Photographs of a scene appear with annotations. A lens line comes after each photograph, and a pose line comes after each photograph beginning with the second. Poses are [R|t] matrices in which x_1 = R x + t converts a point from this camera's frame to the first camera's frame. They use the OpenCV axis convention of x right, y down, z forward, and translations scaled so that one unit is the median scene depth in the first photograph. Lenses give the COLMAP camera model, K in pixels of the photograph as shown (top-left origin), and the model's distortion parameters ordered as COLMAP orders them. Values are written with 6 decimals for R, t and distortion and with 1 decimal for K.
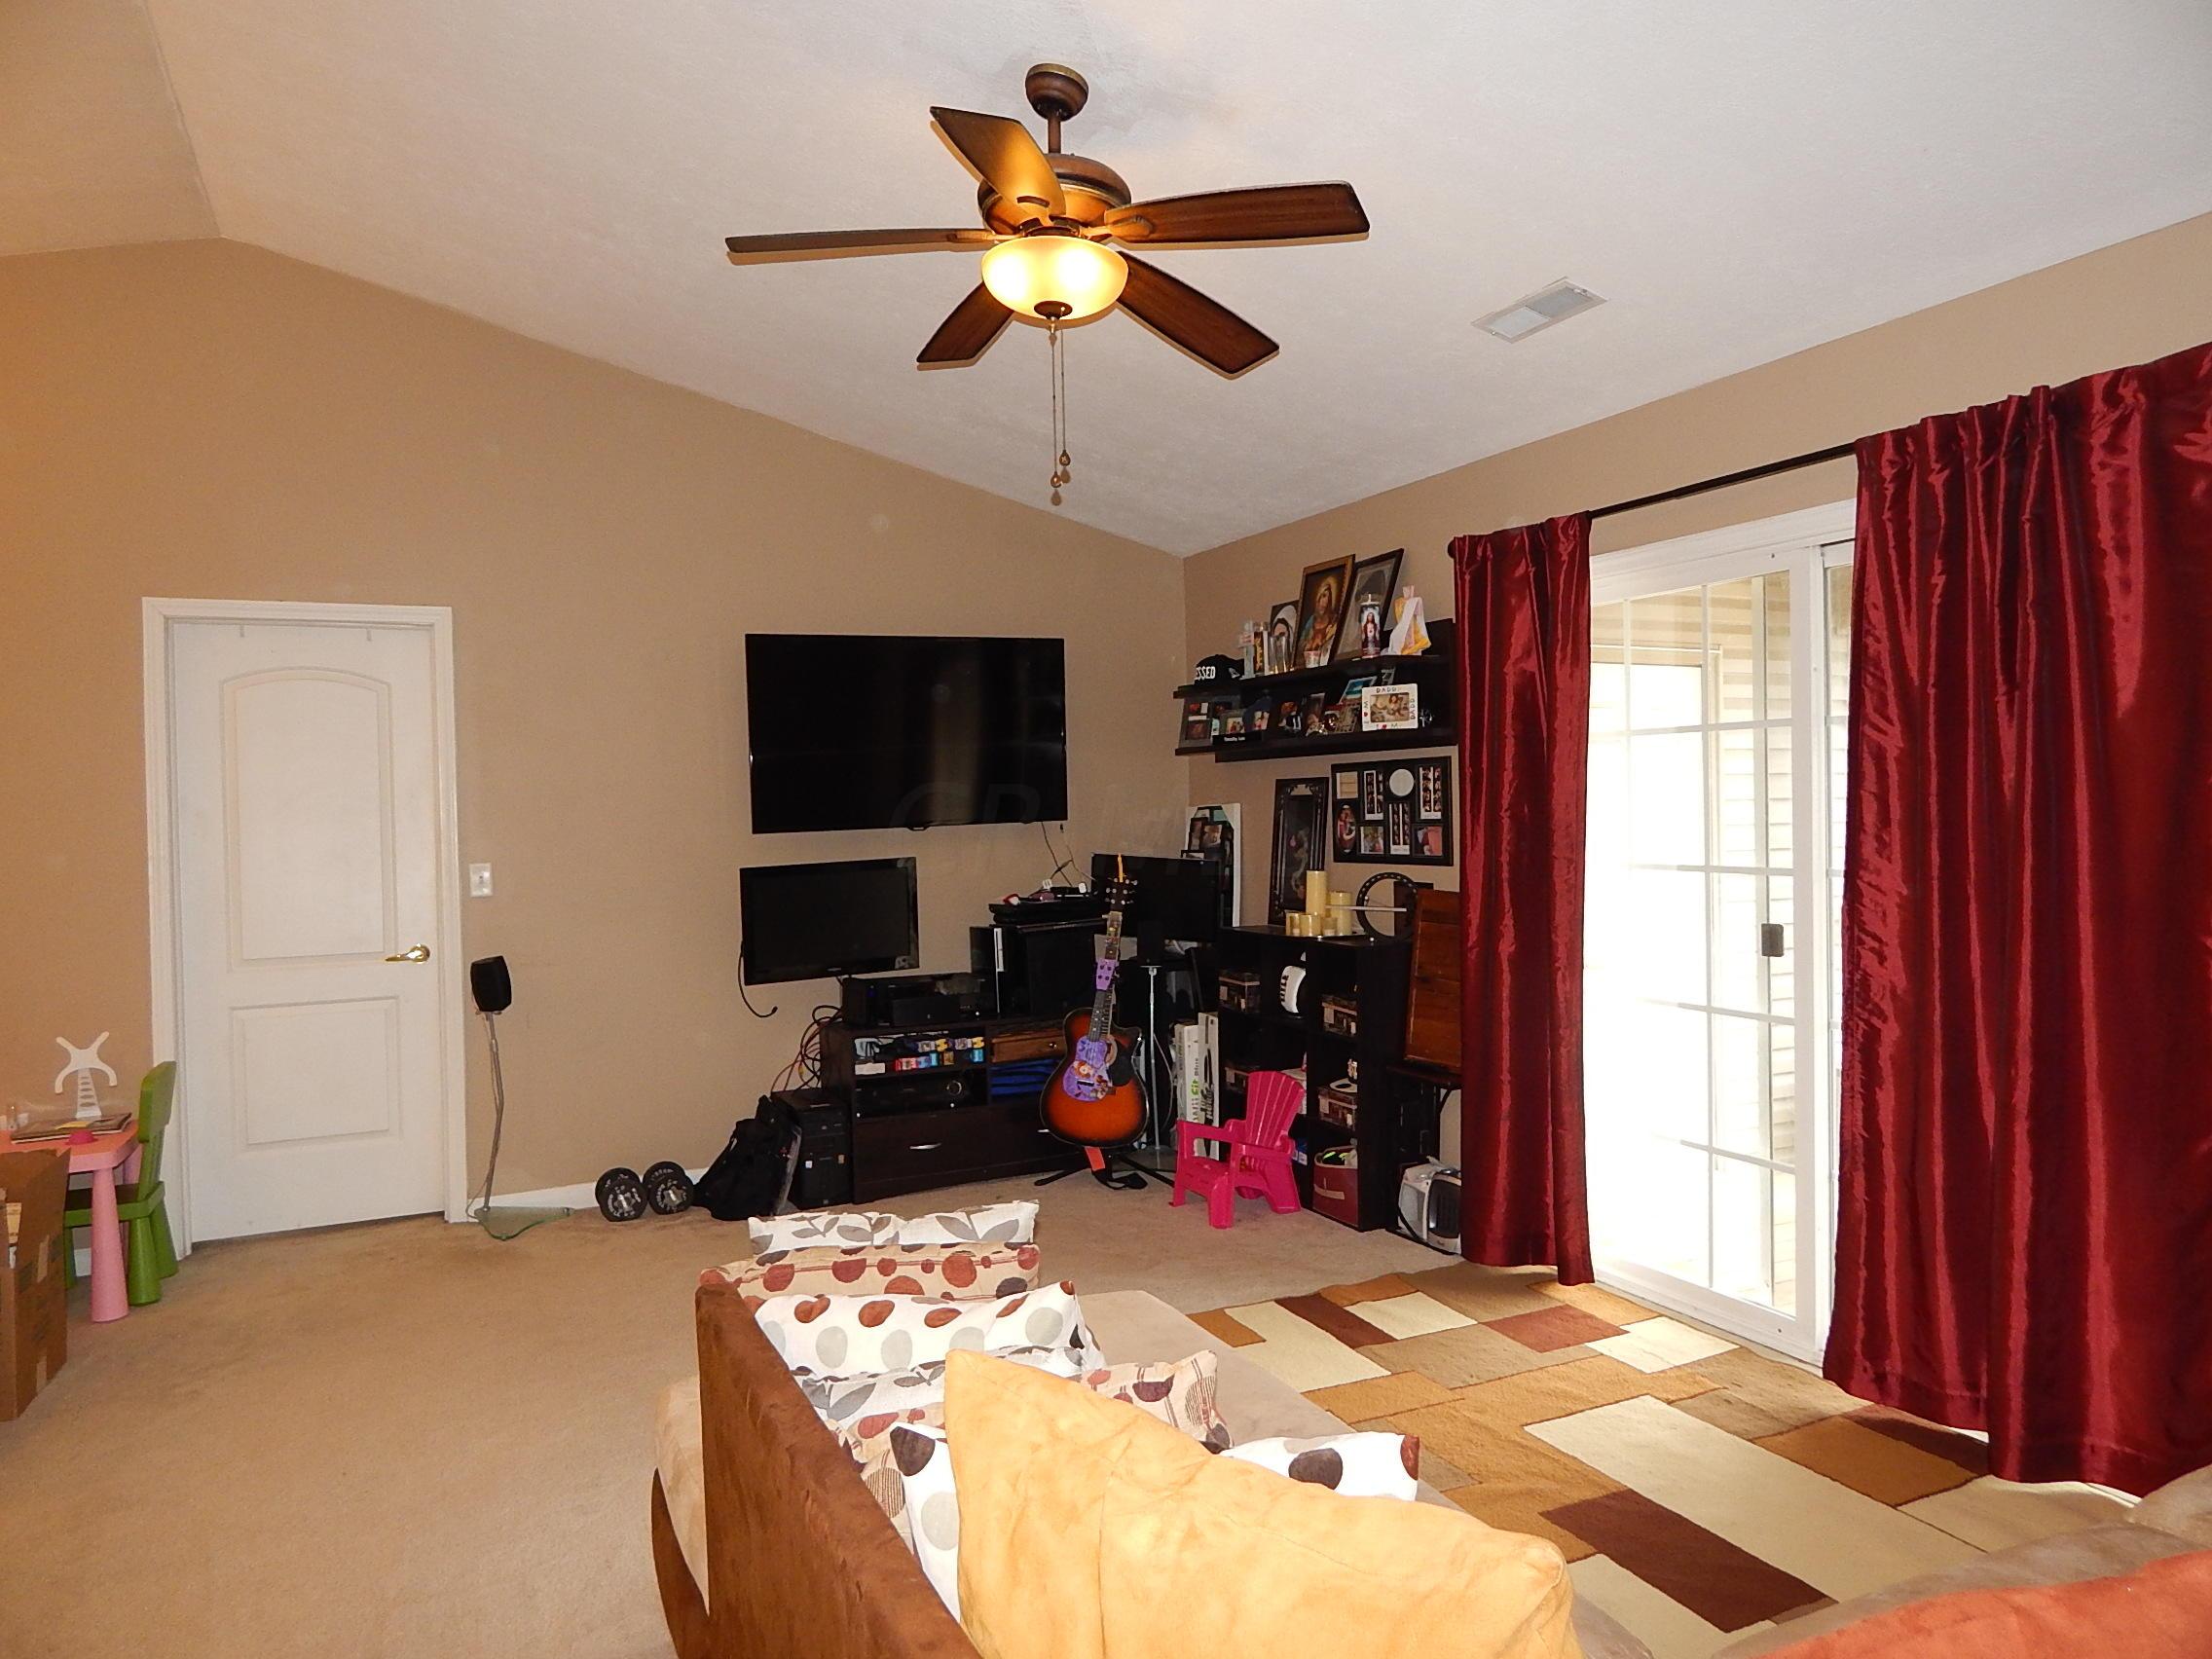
lens RADIAL K [[1482.1, 0, 1105.6], [0, 1482.1, 830.9], [0, 0, 1]] dist [0.000575, -0.000687]
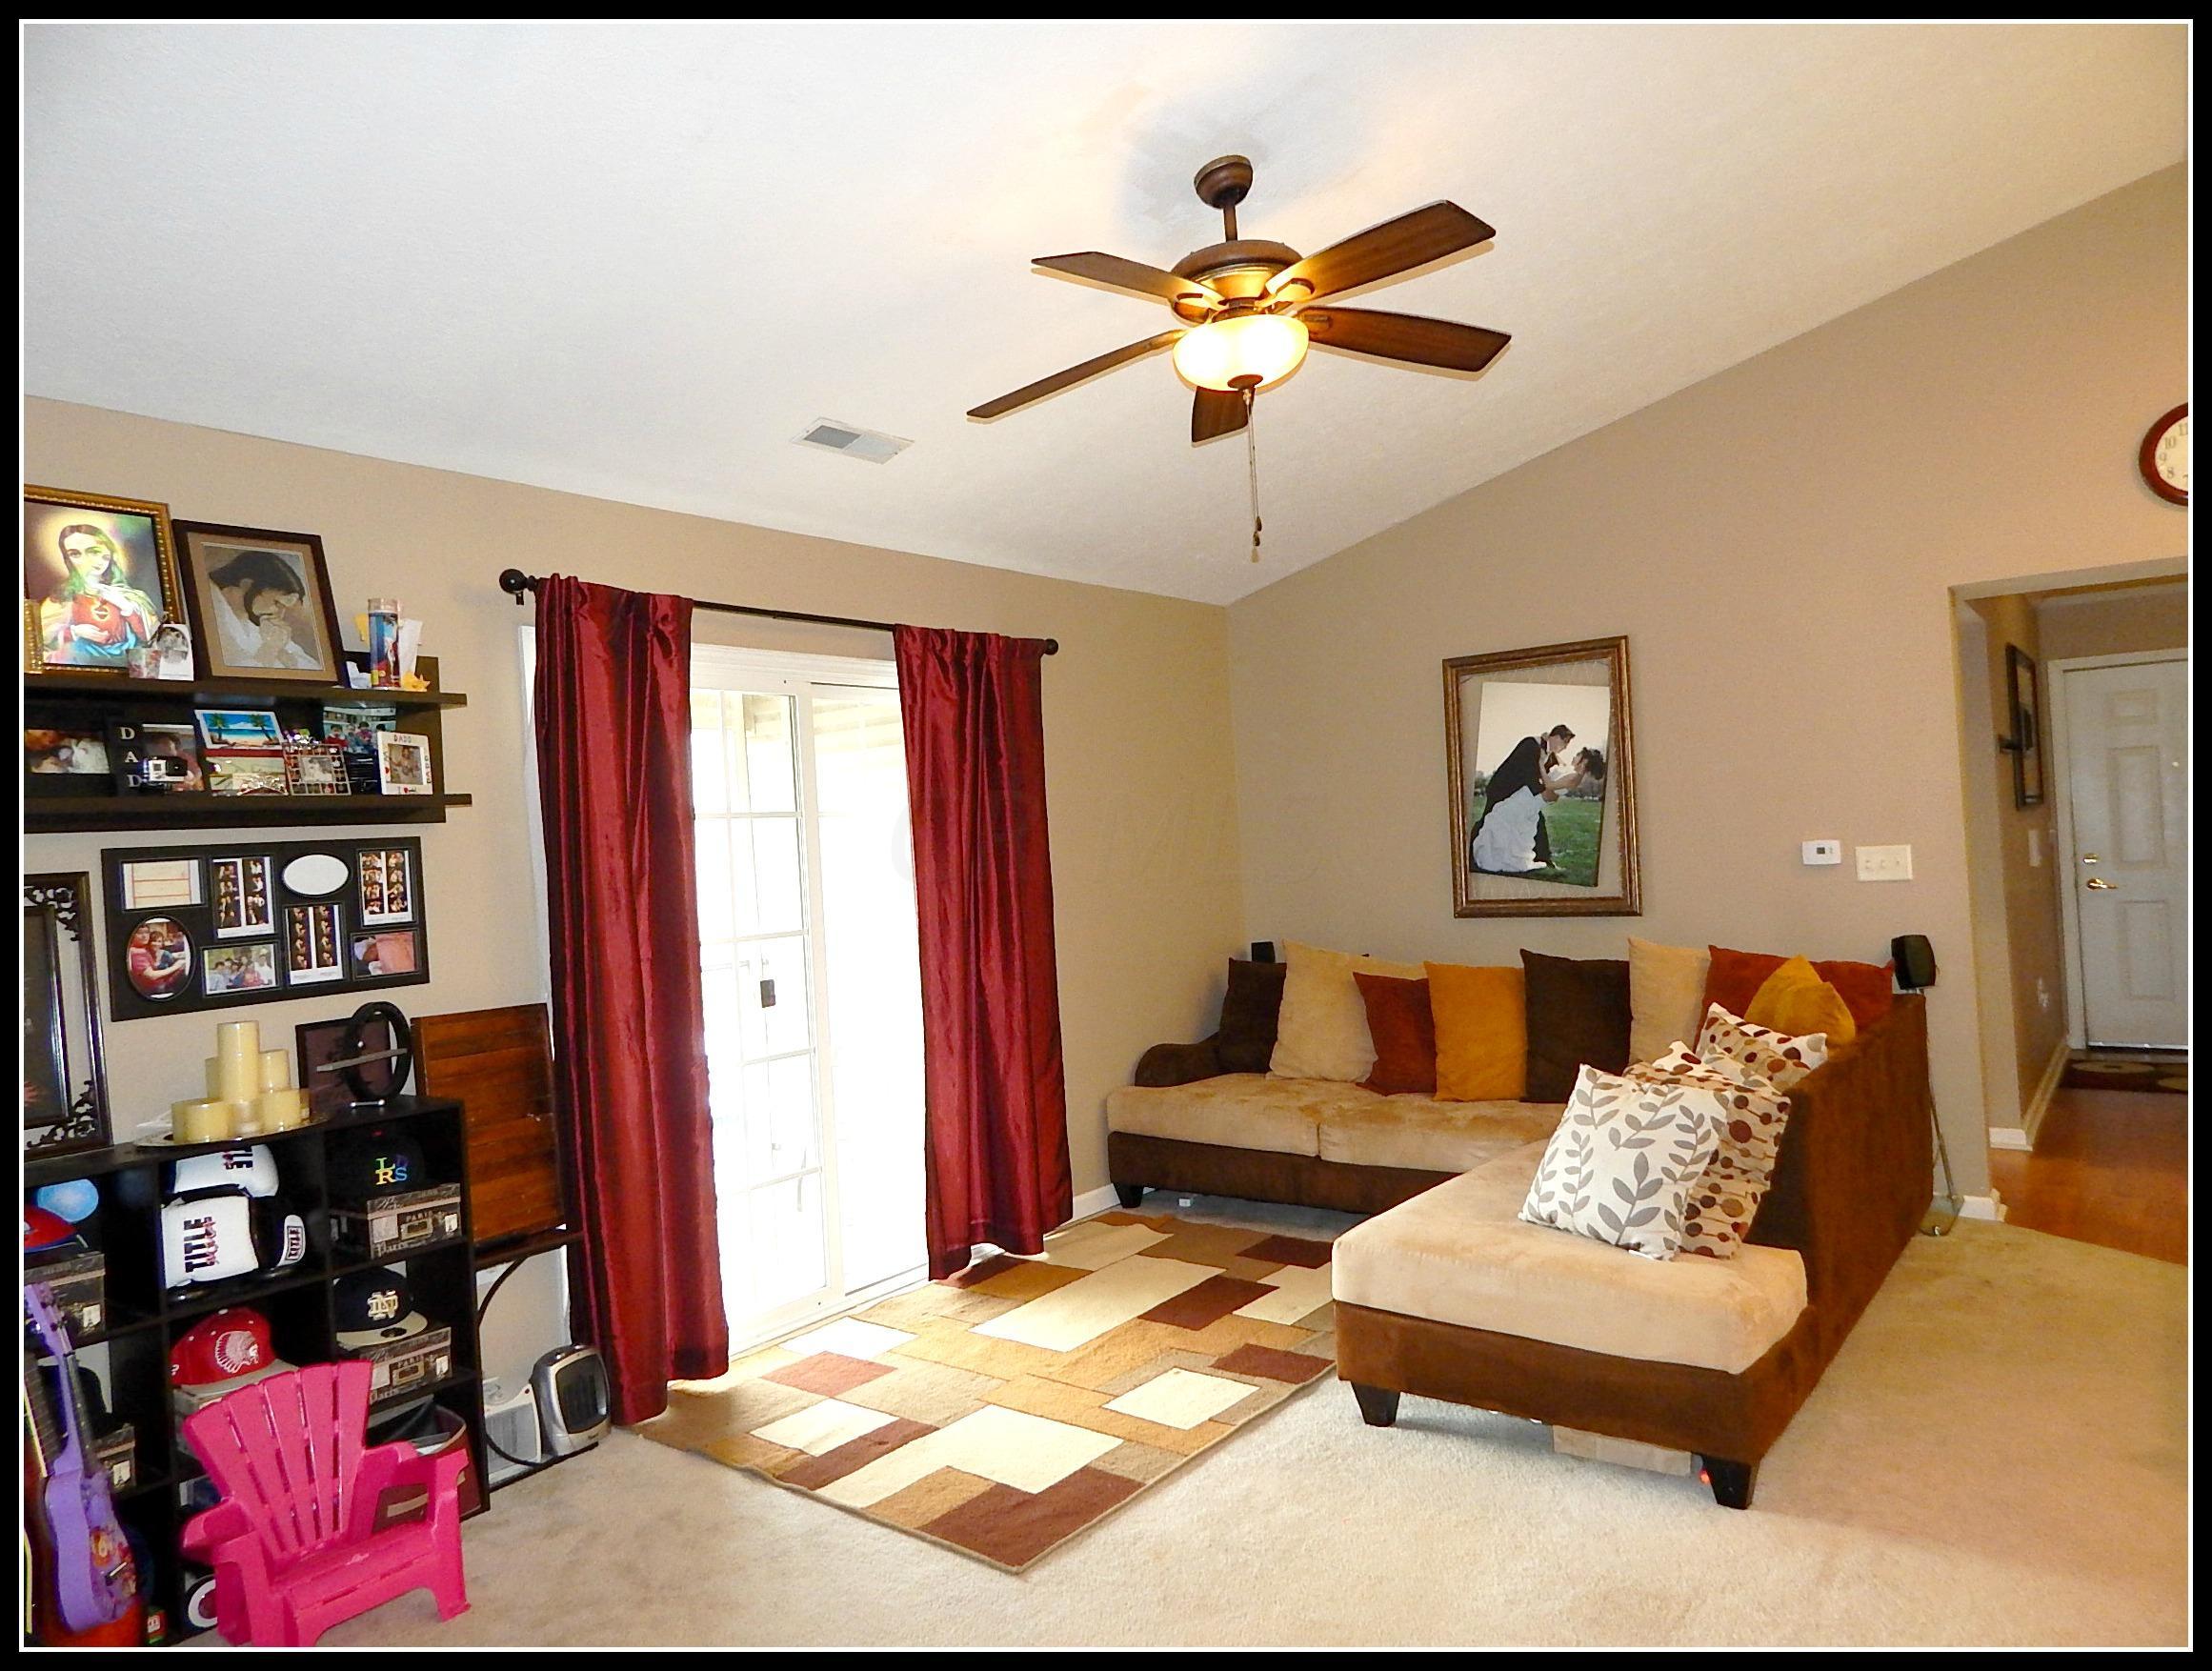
lens RADIAL K [[1482.1, 0, 1104.4], [0, 1482.1, 840.0], [0, 0, 1]] dist [0.004379, -0.002709]
pose [[-0.474039, 0.051482, 0.878998, -0.579465], [0.085030, 0.996300, -0.012497, -0.009645], [-0.876389, 0.068817, -0.476663, 1.027549]]
